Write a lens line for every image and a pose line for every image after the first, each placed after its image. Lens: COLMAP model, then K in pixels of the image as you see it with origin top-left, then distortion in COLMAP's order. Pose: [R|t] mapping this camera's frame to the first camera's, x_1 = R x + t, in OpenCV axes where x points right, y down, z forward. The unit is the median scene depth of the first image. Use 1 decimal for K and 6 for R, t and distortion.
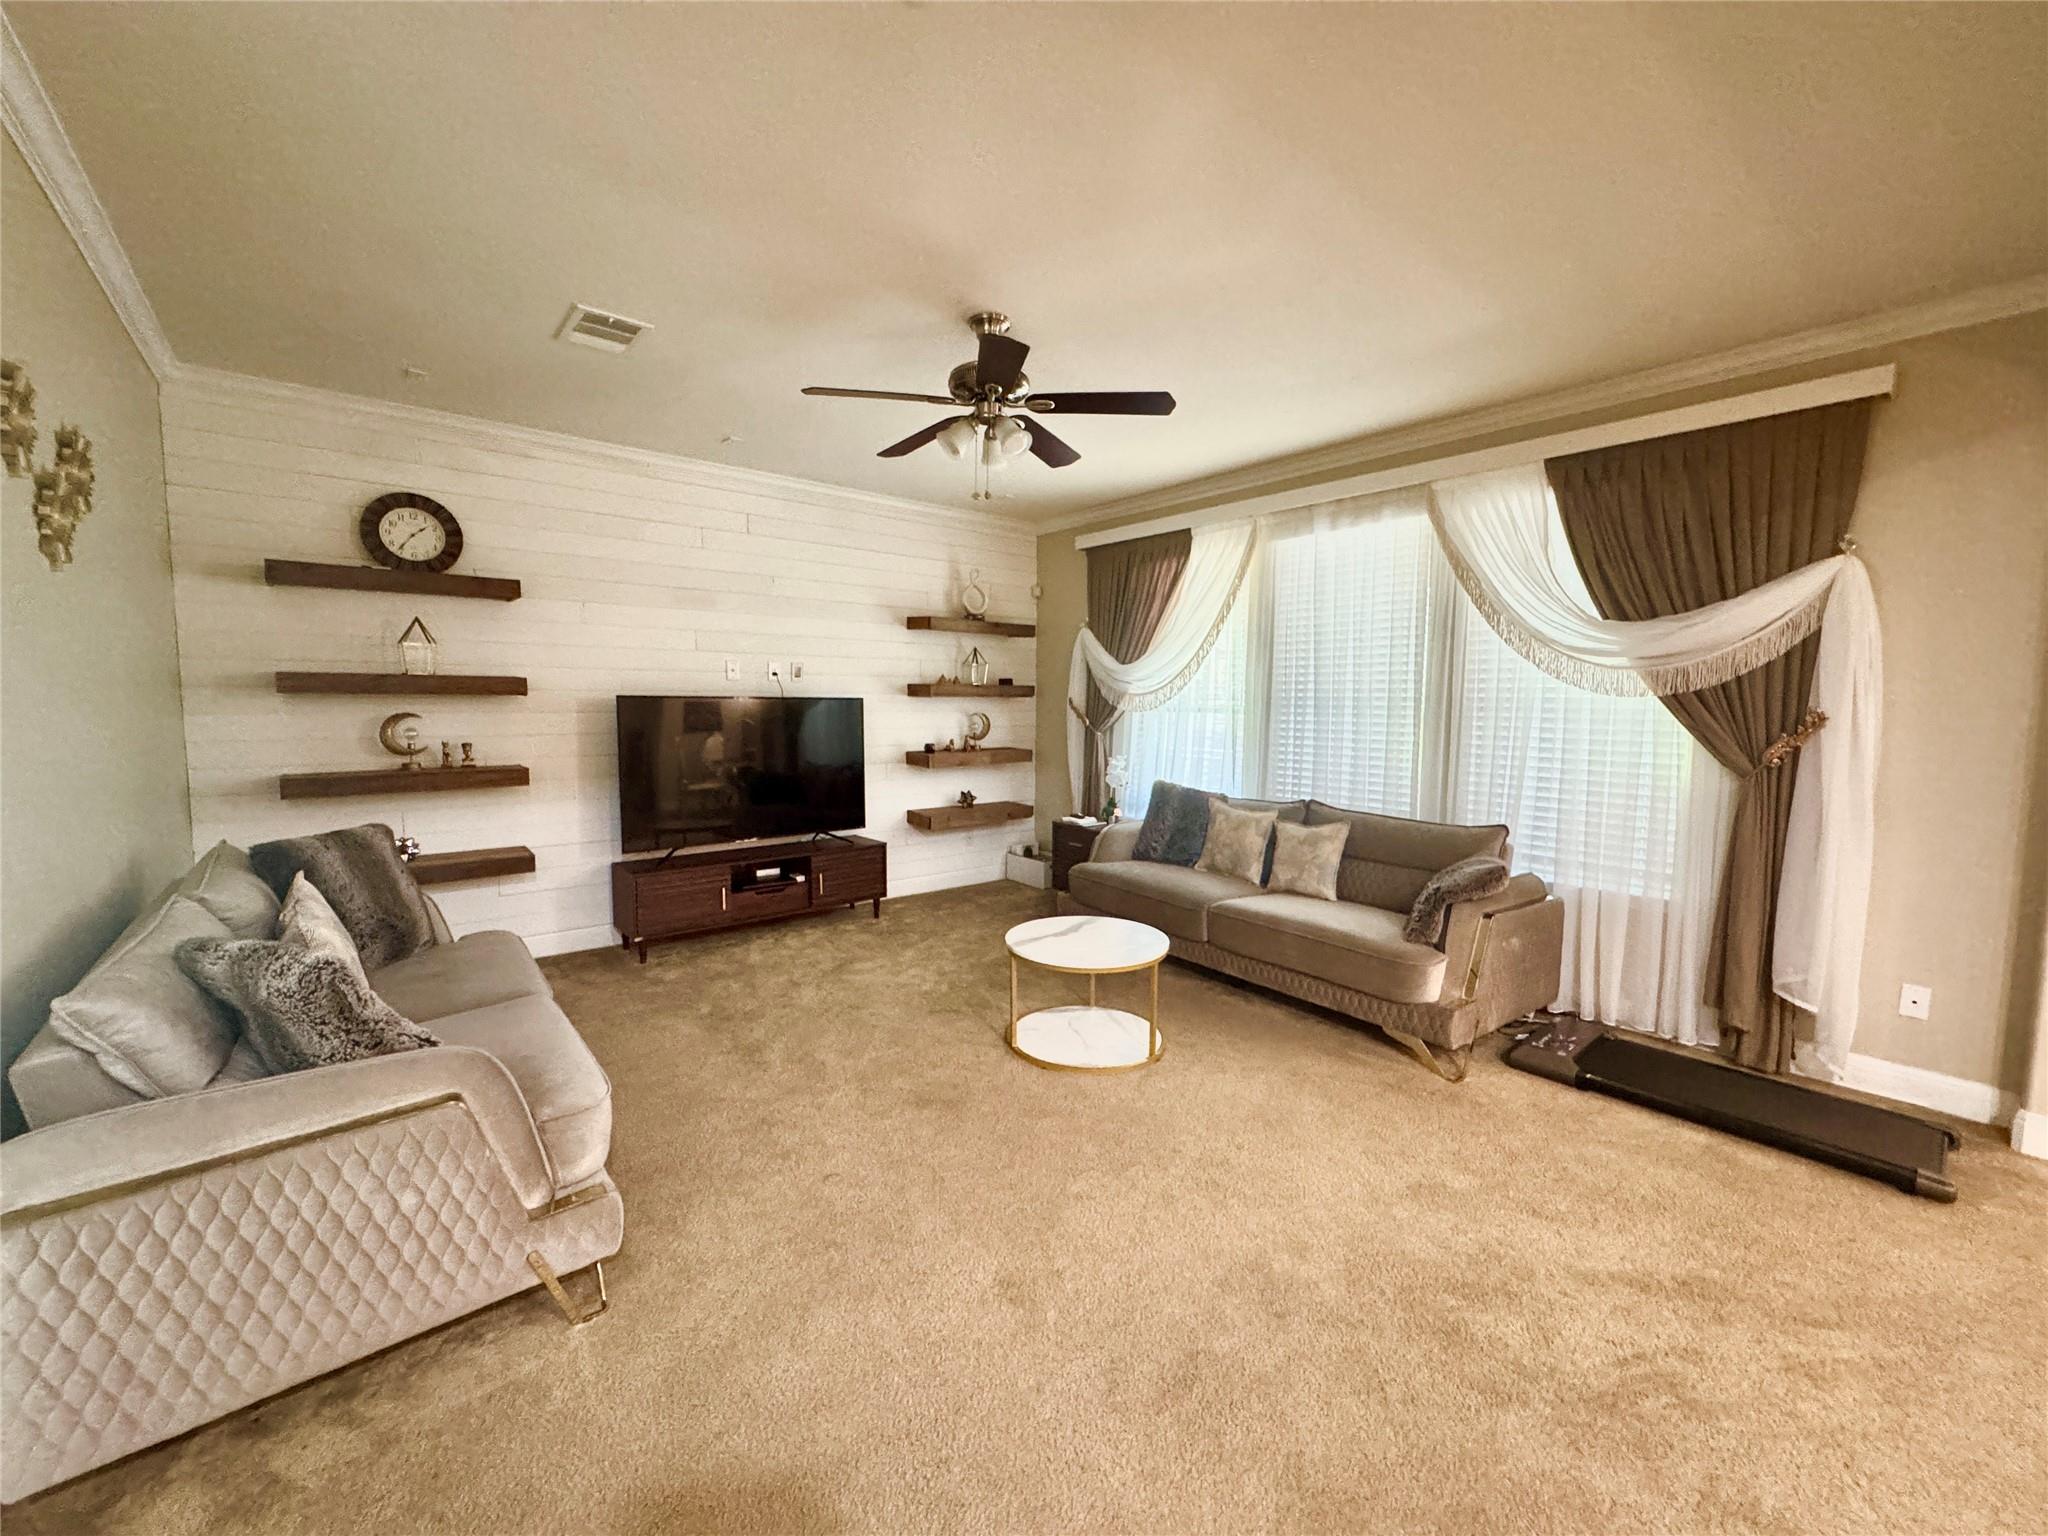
lens RADIAL K [[822.2, 0, 1025.3], [0, 822.2, 769.5], [0, 0, 1]] dist [-0.000213, 0.000948]
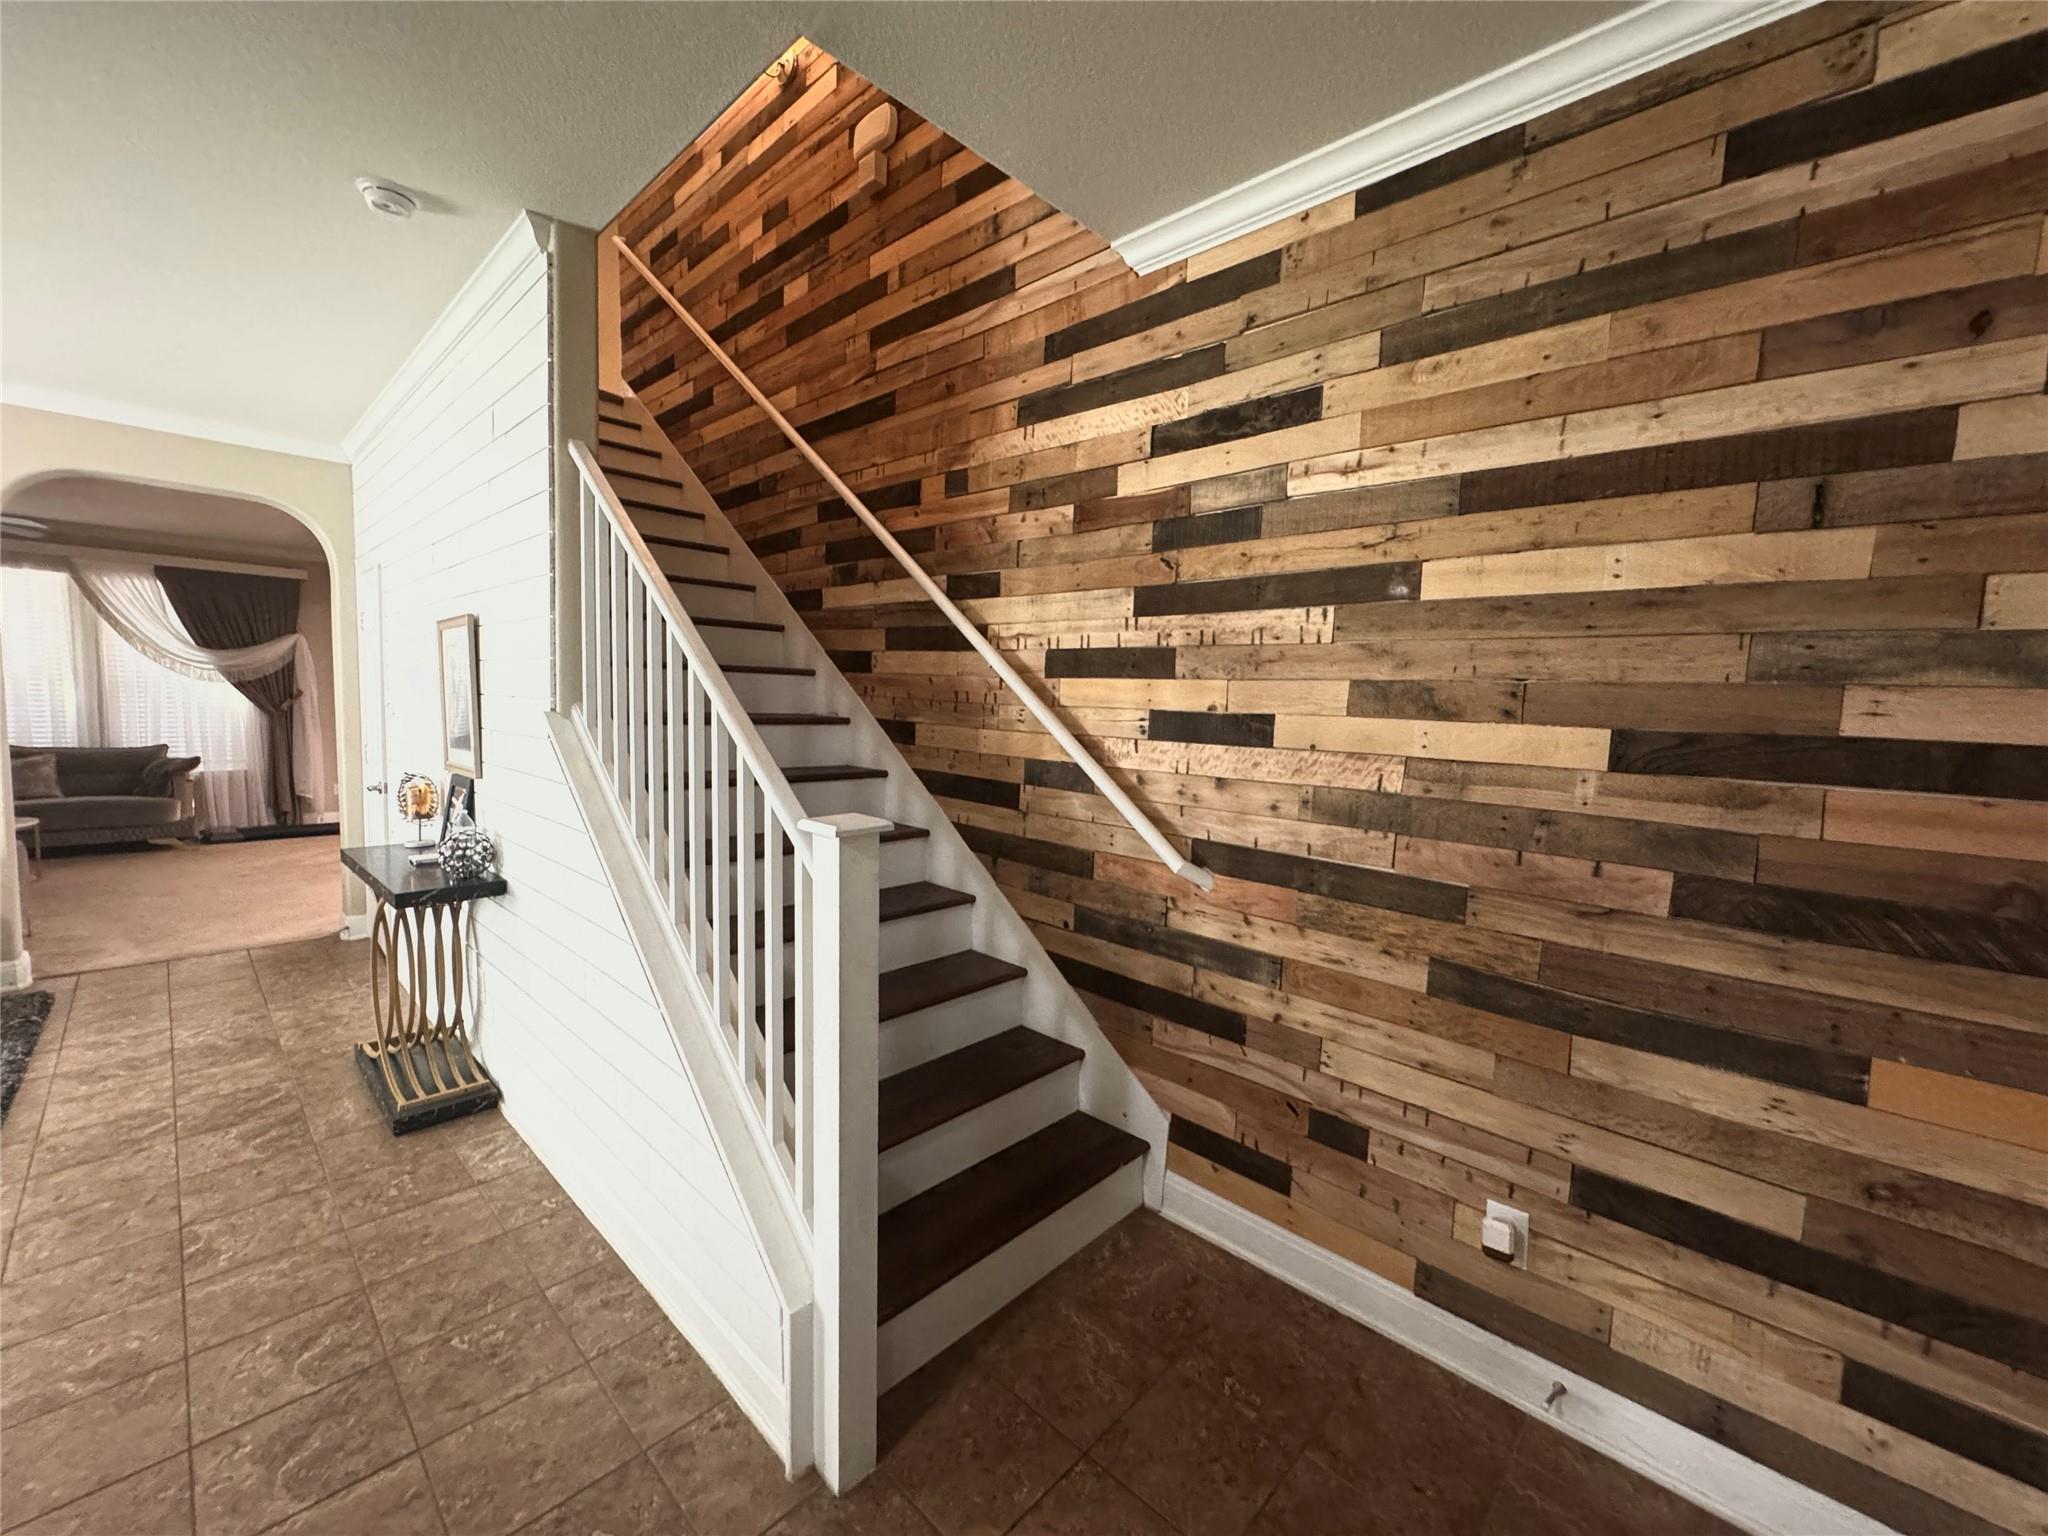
lens RADIAL K [[822.2, 0, 1022.0], [0, 822.2, 764.3], [0, 0, 1]] dist [-0.000213, 0.000948]
pose [[-0.121154, -0.084607, 0.989021, -1.449893], [0.053996, 0.994324, 0.091675, 0.038824], [-0.991164, 0.064510, -0.115898, -0.747916]]
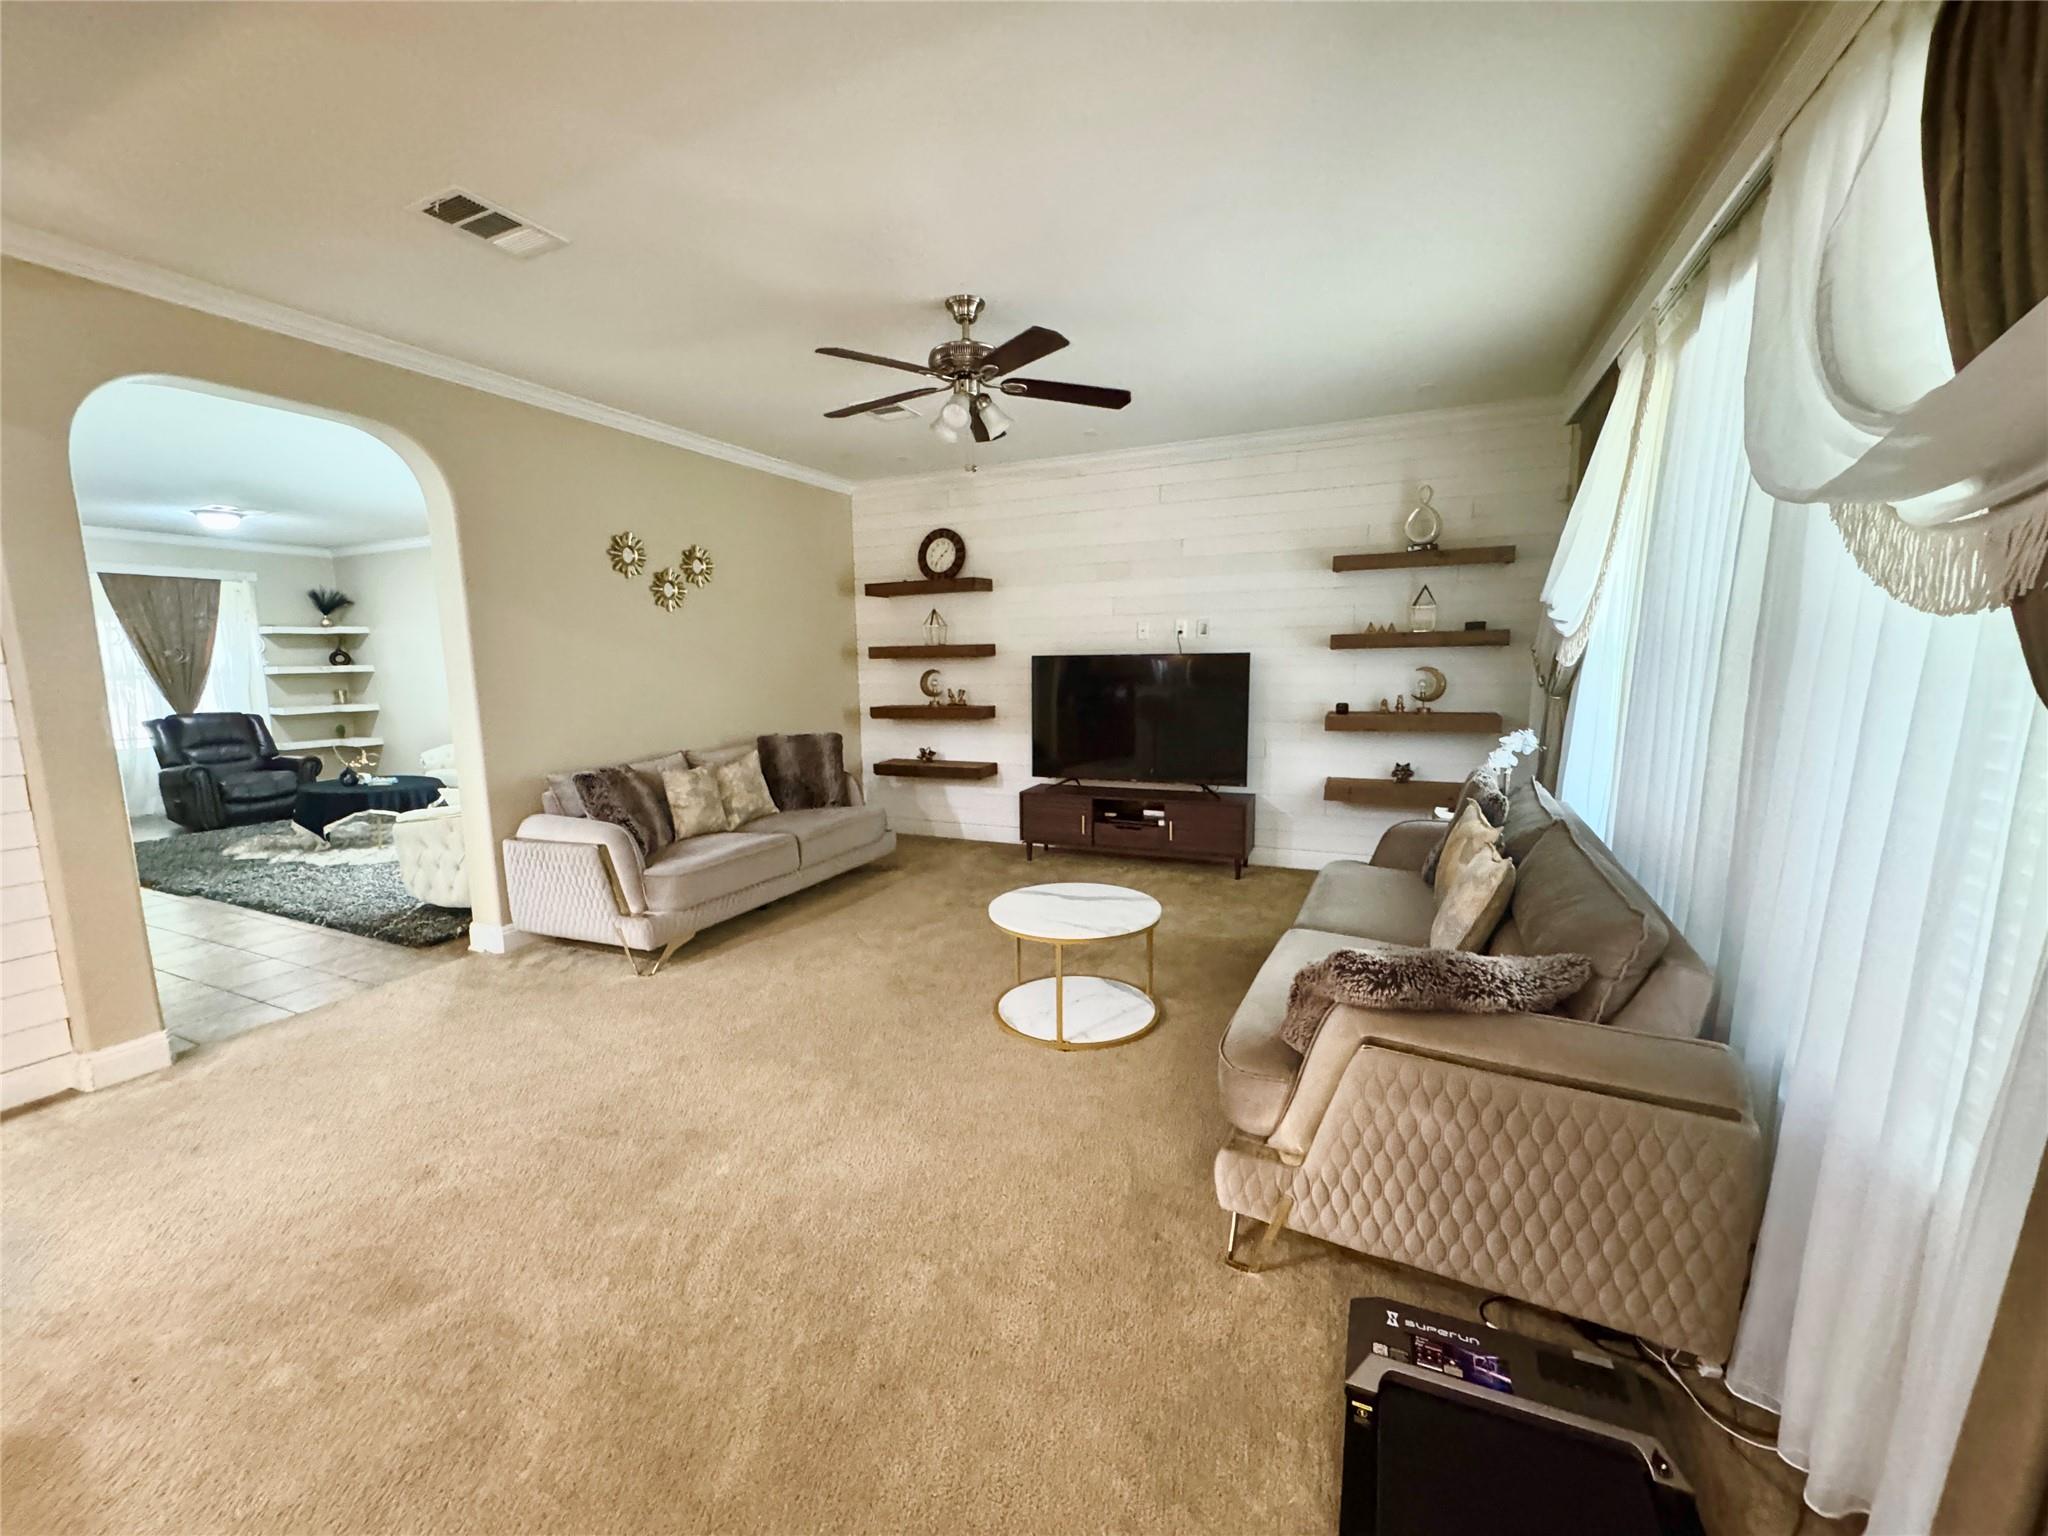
lens RADIAL K [[822.2, 0, 1016.8], [0, 822.2, 765.6], [0, 0, 1]] dist [-0.000213, 0.000948]
pose [[0.429917, 0.102664, -0.897013, 0.732240], [-0.058120, 0.994600, 0.085977, -0.028759], [0.900996, 0.015172, 0.433562, 0.437480]]
